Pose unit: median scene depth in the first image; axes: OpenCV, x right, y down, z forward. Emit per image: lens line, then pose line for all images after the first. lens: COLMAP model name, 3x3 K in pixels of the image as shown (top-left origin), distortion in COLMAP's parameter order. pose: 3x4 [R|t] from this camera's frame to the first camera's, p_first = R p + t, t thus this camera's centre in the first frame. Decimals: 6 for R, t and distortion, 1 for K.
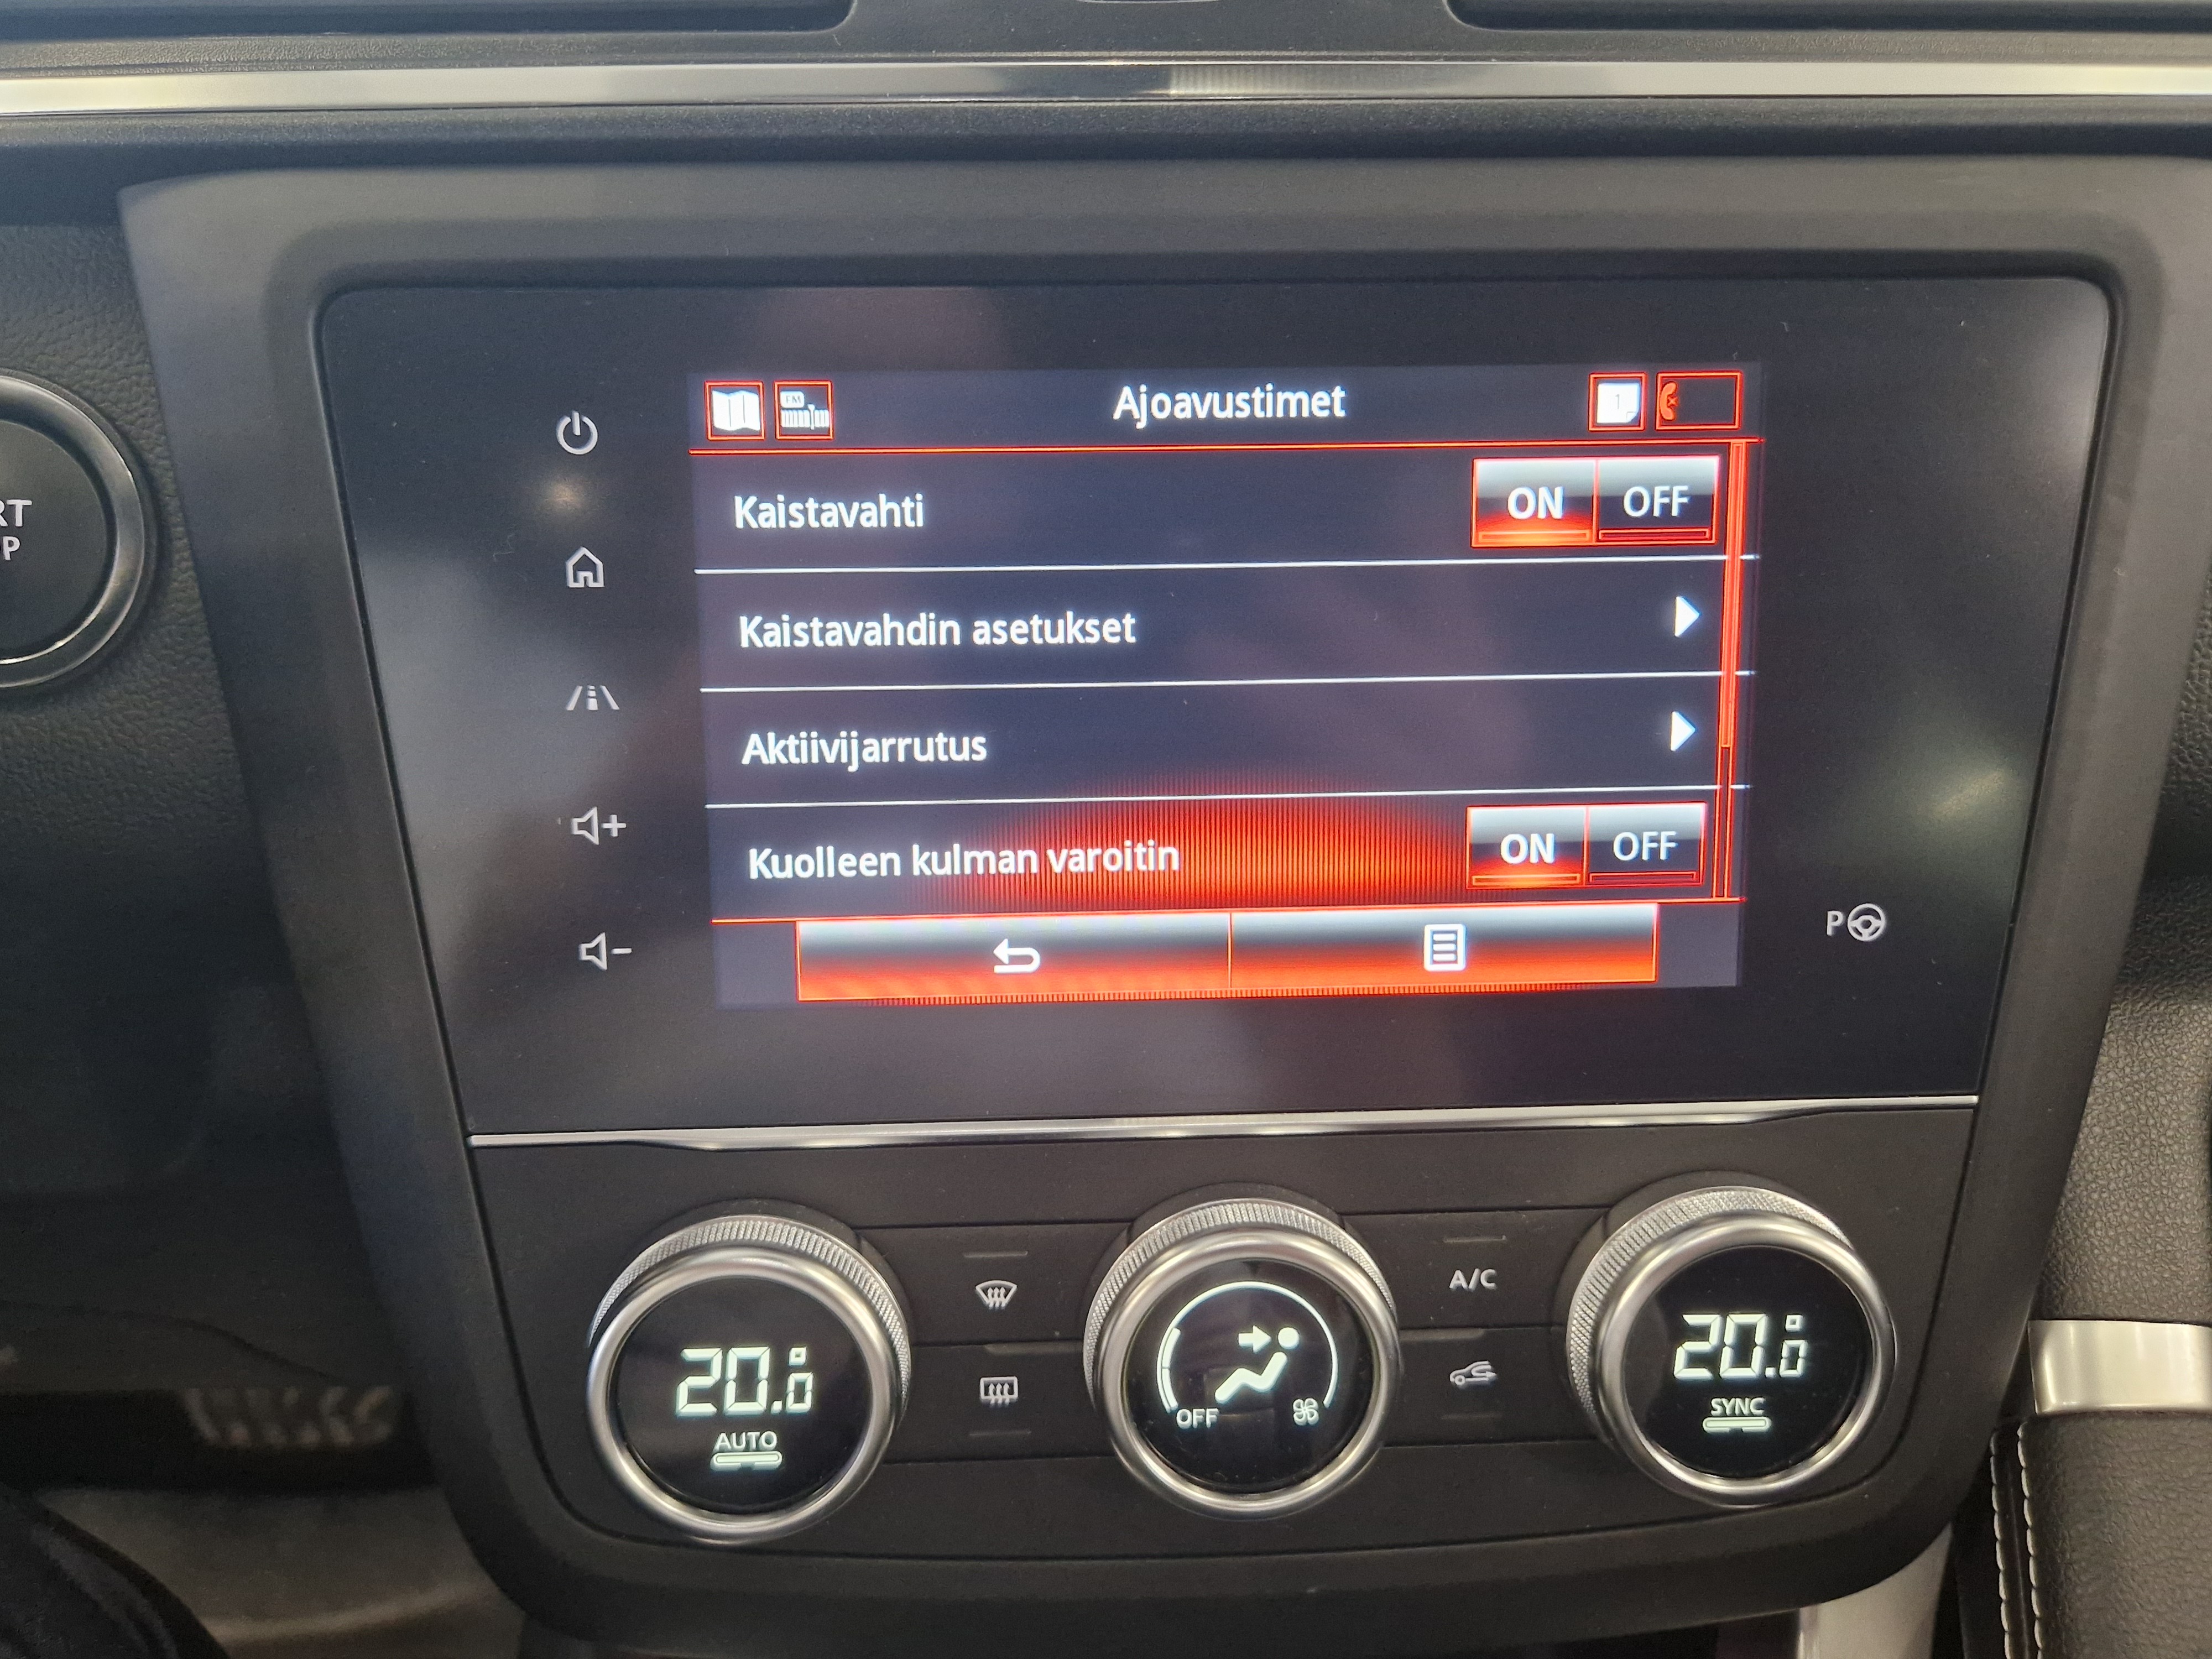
lens RADIAL K [[1849.0, 0, 1093.8], [0, 1849.0, 835.6], [0, 0, 1]] dist [0.036757, -0.034714]
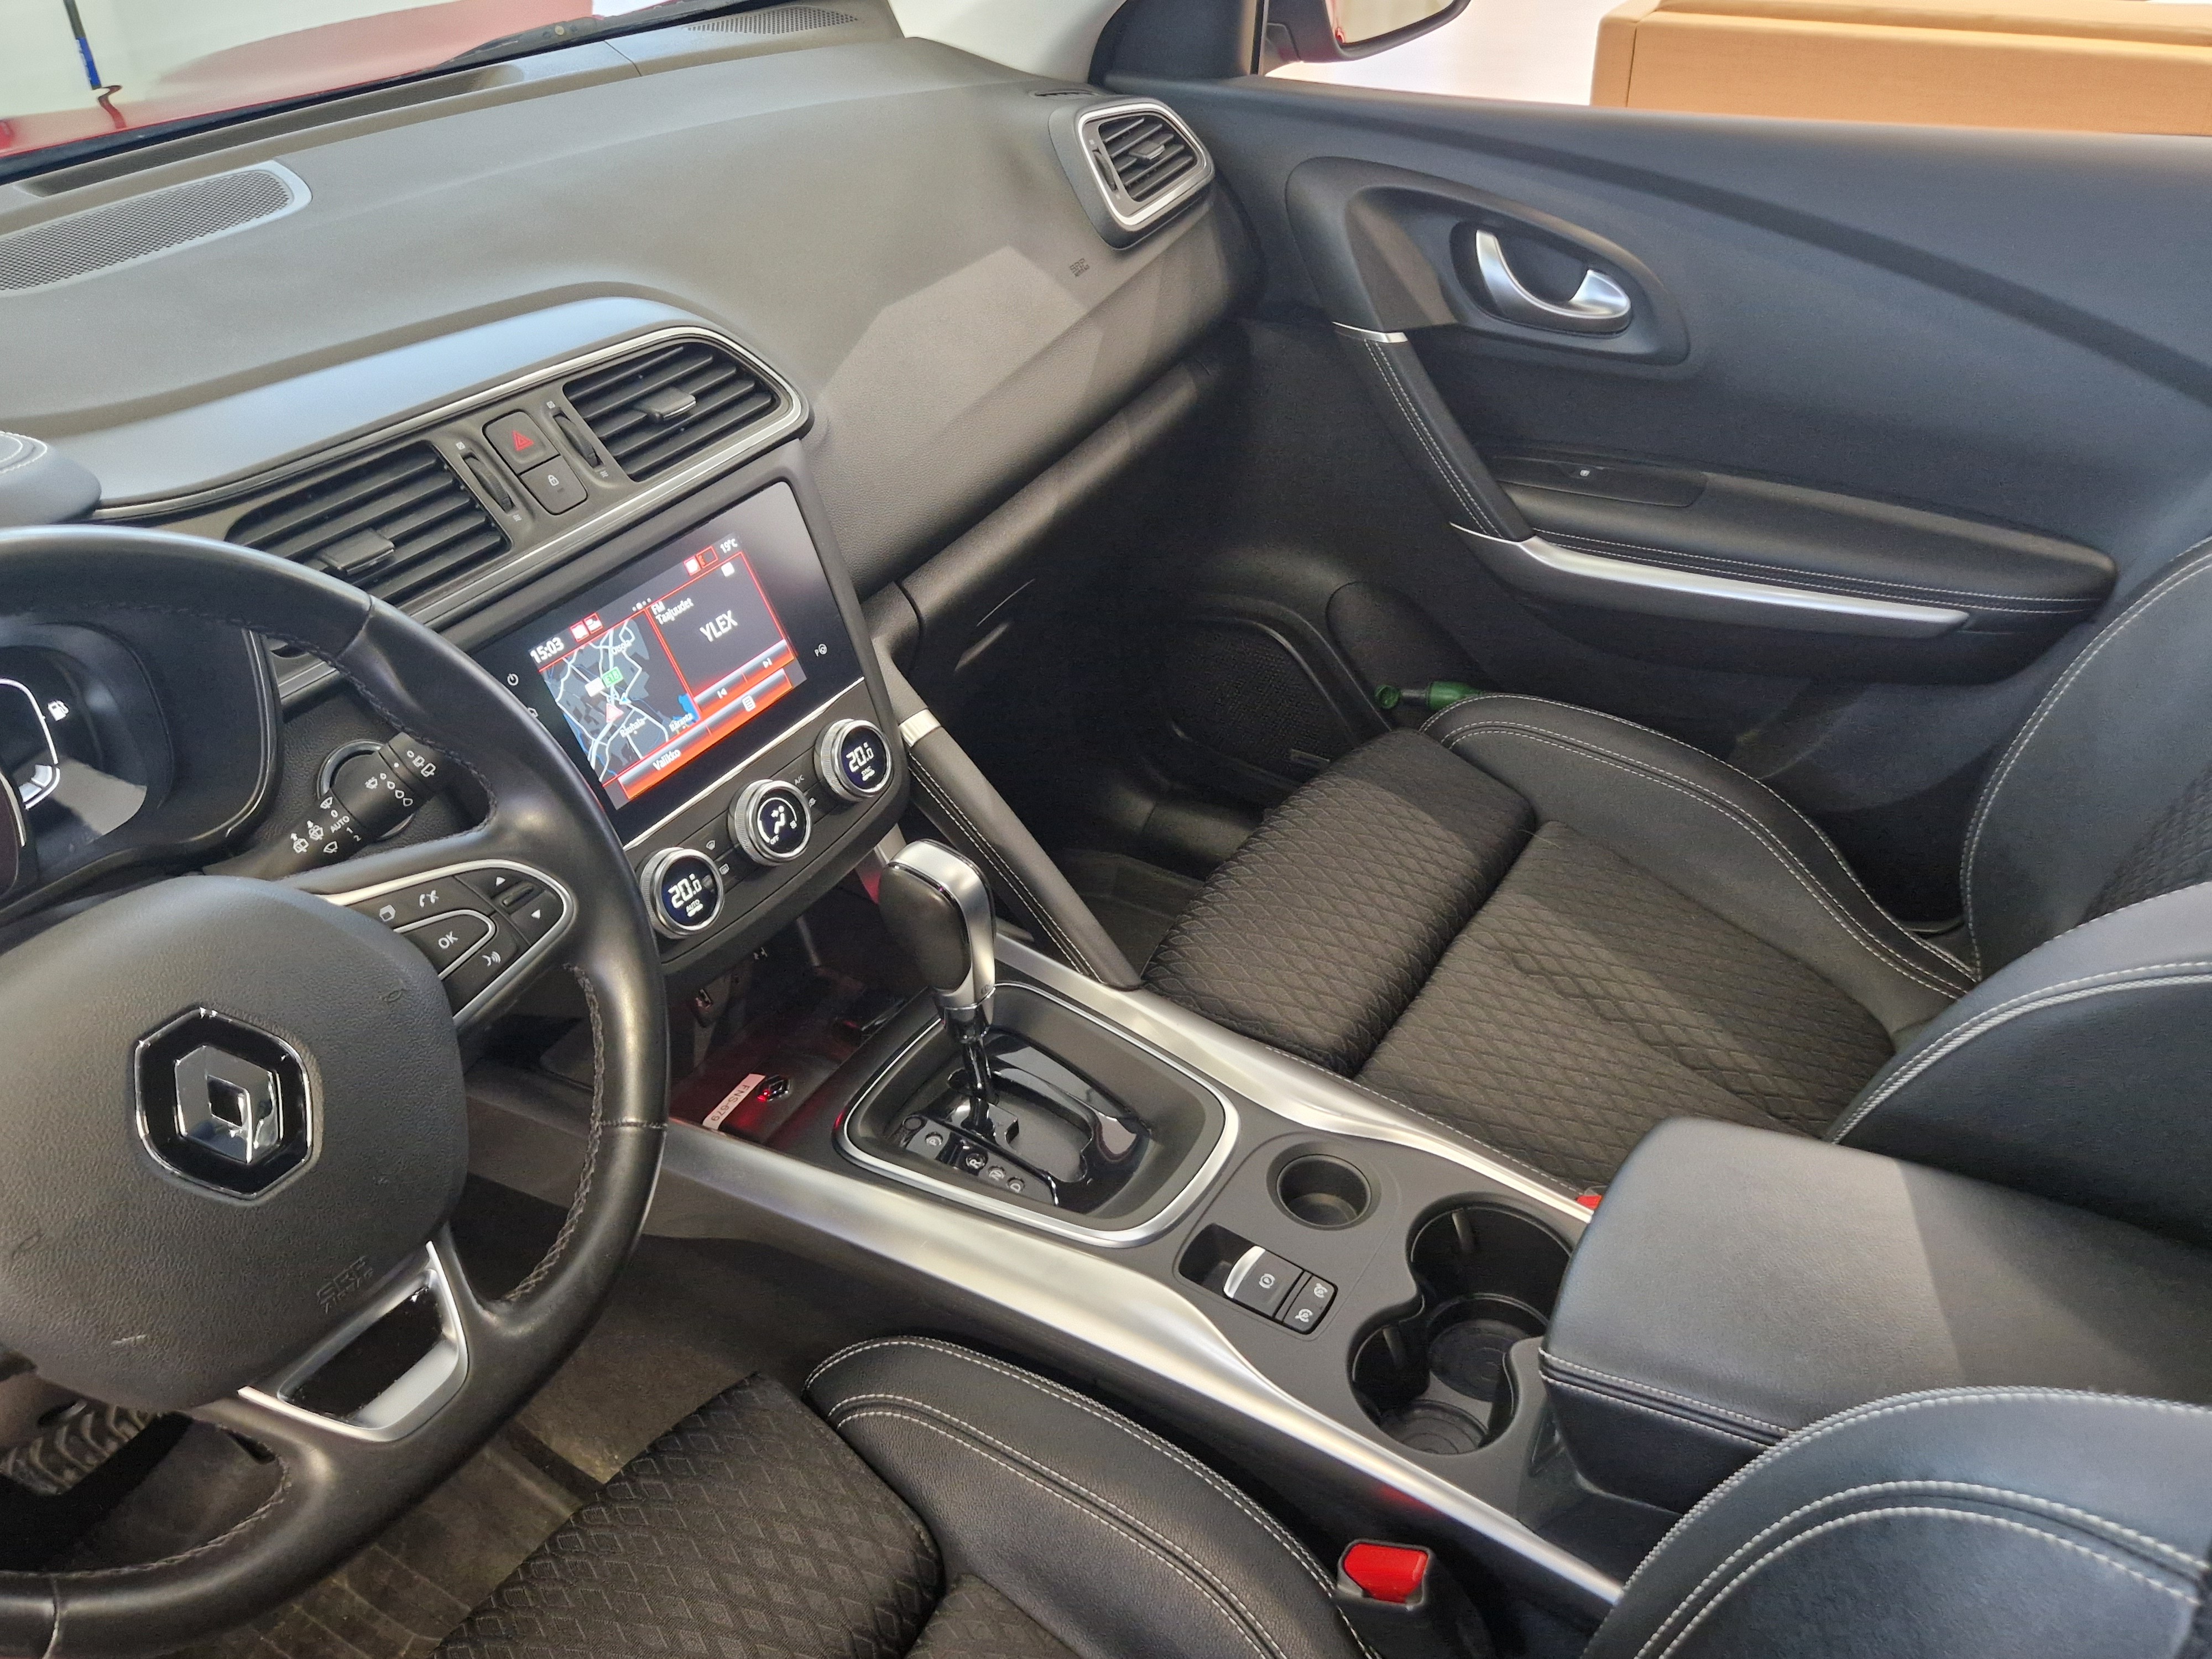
lens RADIAL K [[1849.0, 0, 1151.6], [0, 1849.0, 833.6], [0, 0, 1]] dist [0.036757, -0.034714]
pose [[0.551567, -0.493626, 0.672389, -2.009114], [0.472604, 0.849165, 0.235722, -0.214343], [-0.687328, 0.187757, 0.701661, -2.121211]]
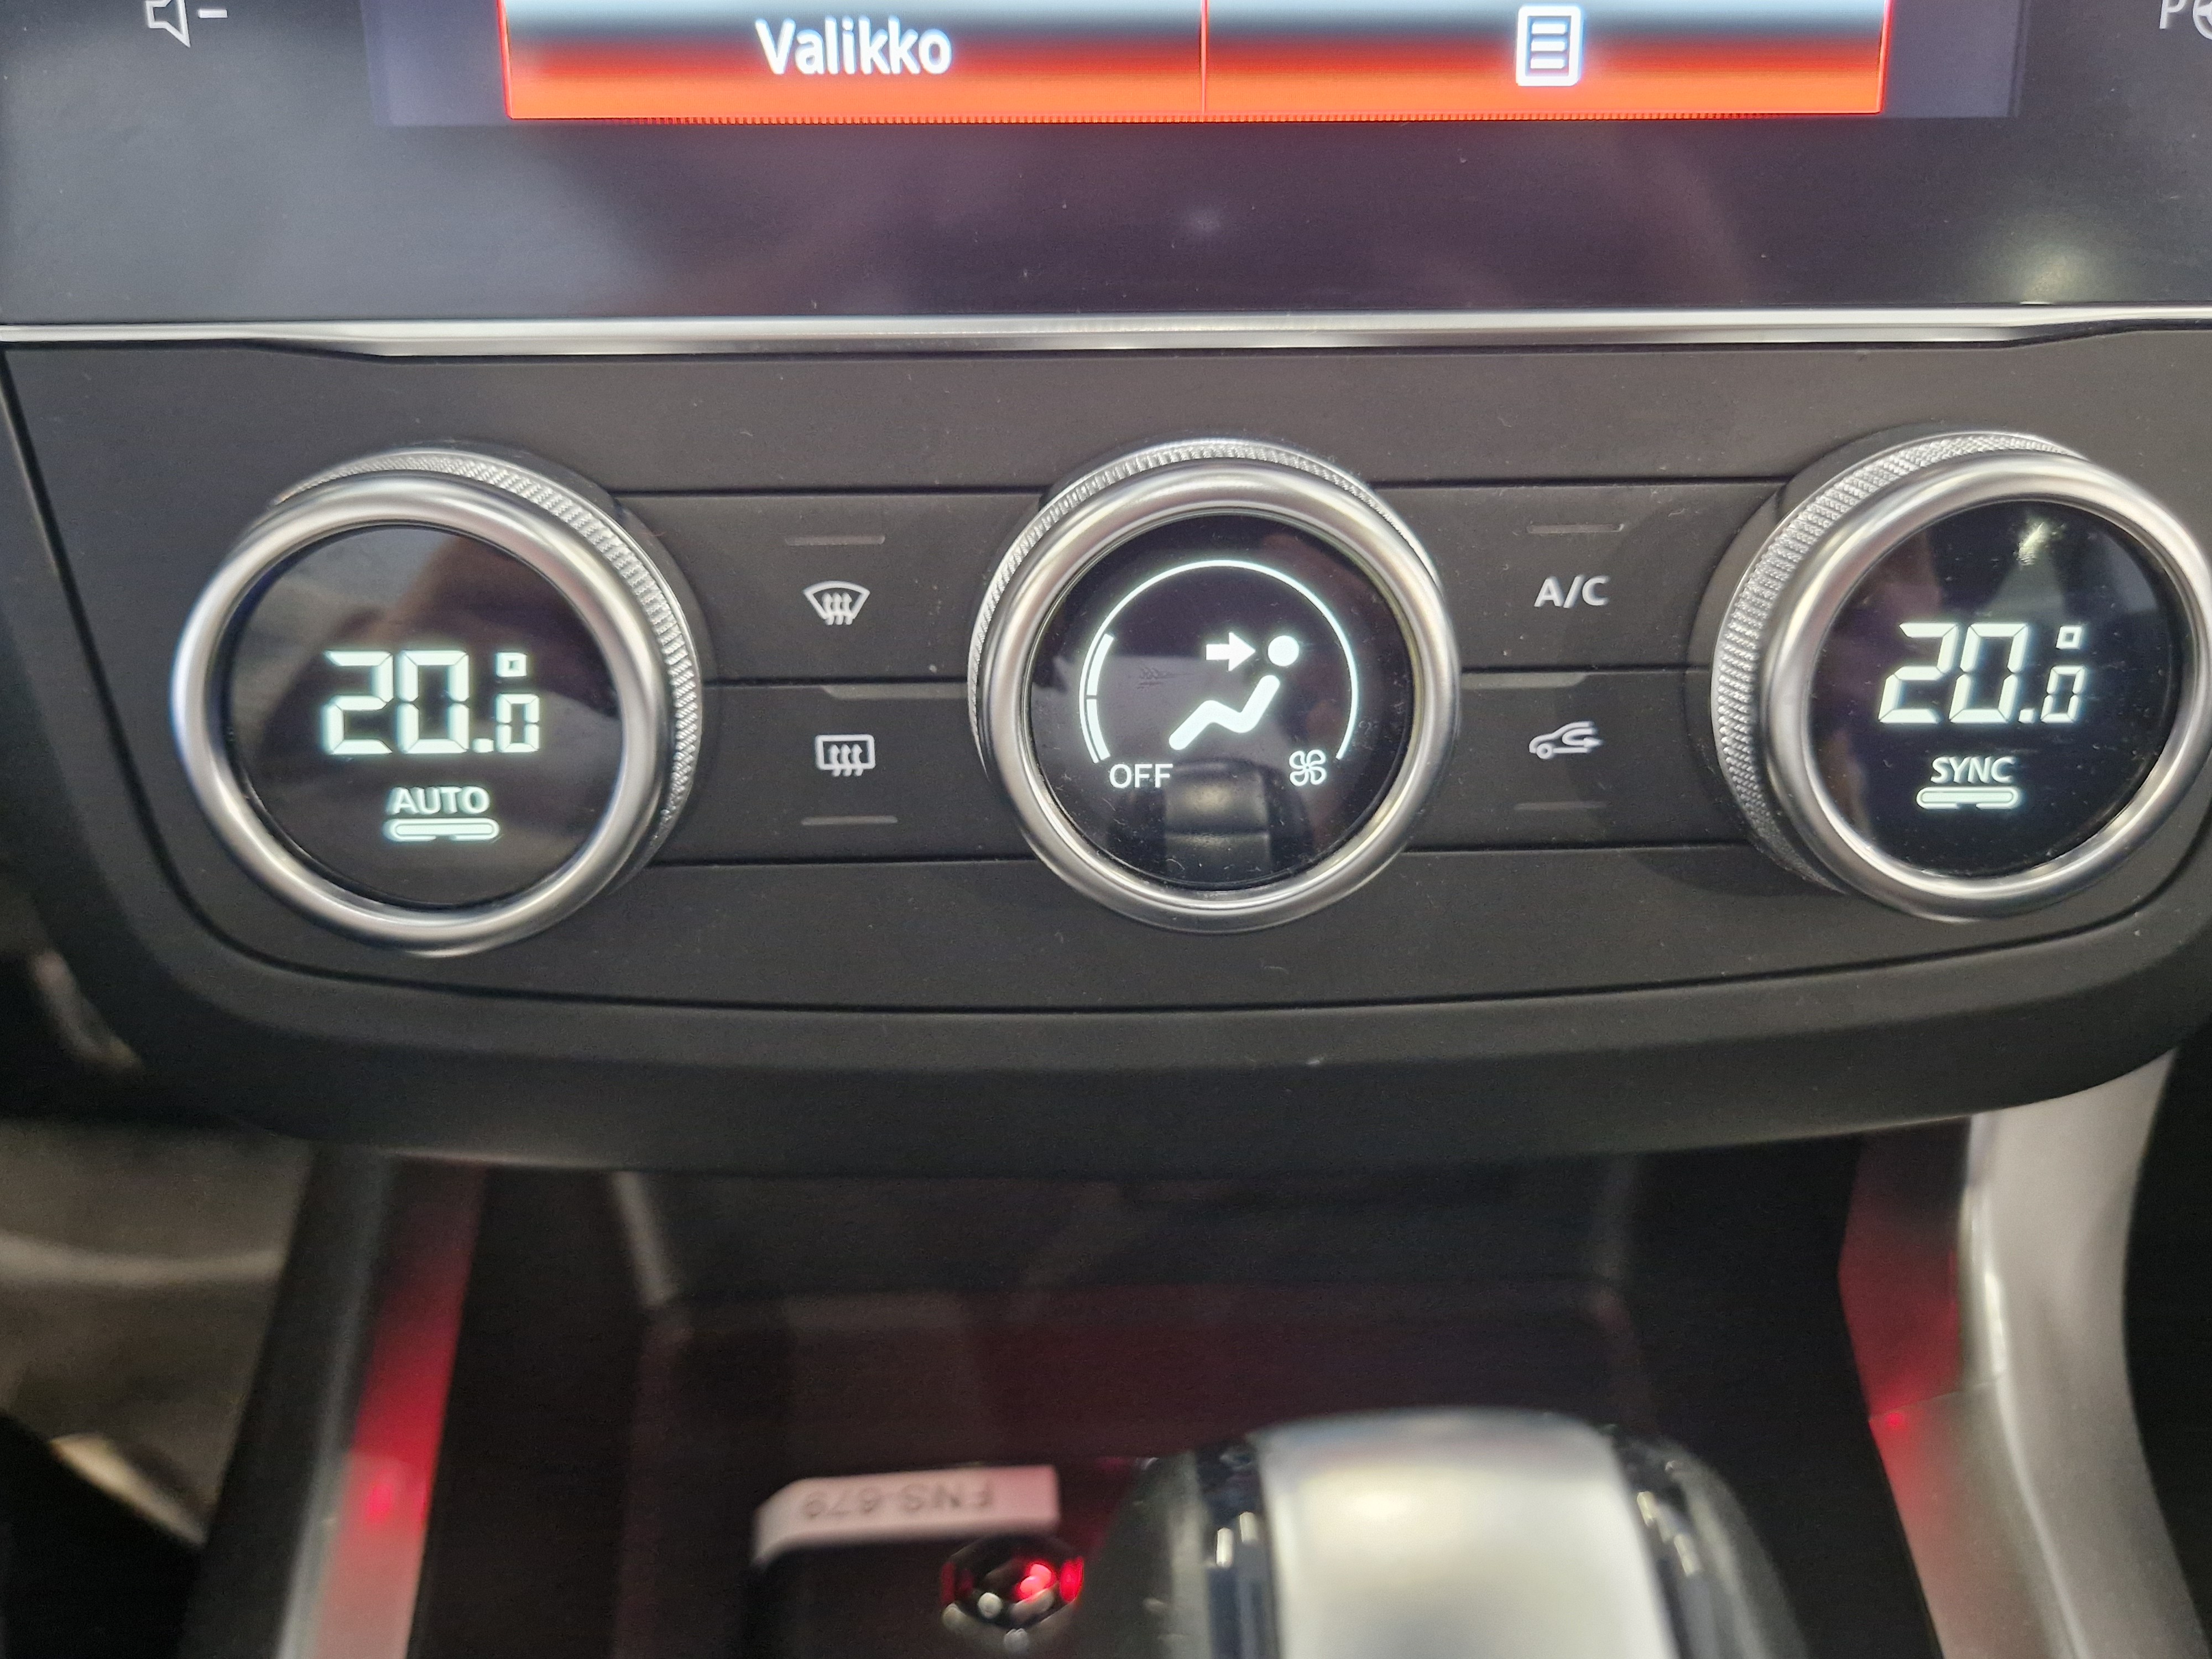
lens RADIAL K [[1849.0, 0, 1139.3], [0, 1849.0, 830.2], [0, 0, 1]] dist [0.036757, -0.034714]
pose [[0.999976, 0.006941, 0.000023, 0.054882], [-0.006886, 0.991685, 0.128501, 0.247455], [0.000869, -0.128498, 0.991709, 0.353251]]
